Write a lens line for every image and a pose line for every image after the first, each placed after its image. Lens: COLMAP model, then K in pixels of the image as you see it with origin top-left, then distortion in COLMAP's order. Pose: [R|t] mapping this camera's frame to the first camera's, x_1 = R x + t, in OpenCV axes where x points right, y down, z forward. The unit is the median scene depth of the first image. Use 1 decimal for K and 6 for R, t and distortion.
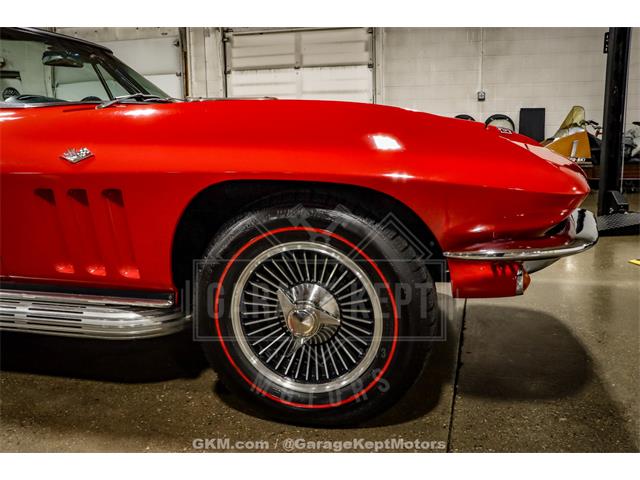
lens RADIAL K [[607.0, 0, 320.0], [0, 607.0, 240.0], [0, 0, 1]] dist [-0.180695, 0.367865]
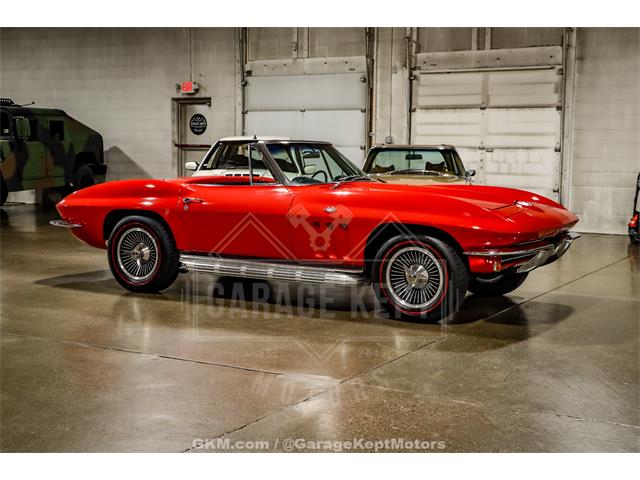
lens RADIAL K [[888.5, 0, 320.0], [0, 888.5, 240.0], [0, 0, 1]] dist [0.062548, 0.088788]
pose [[0.964766, 0.053253, -0.257663, 0.091946], [-0.072098, 0.995326, -0.064244, 0.040233], [0.253038, 0.080557, 0.964097, -0.457551]]
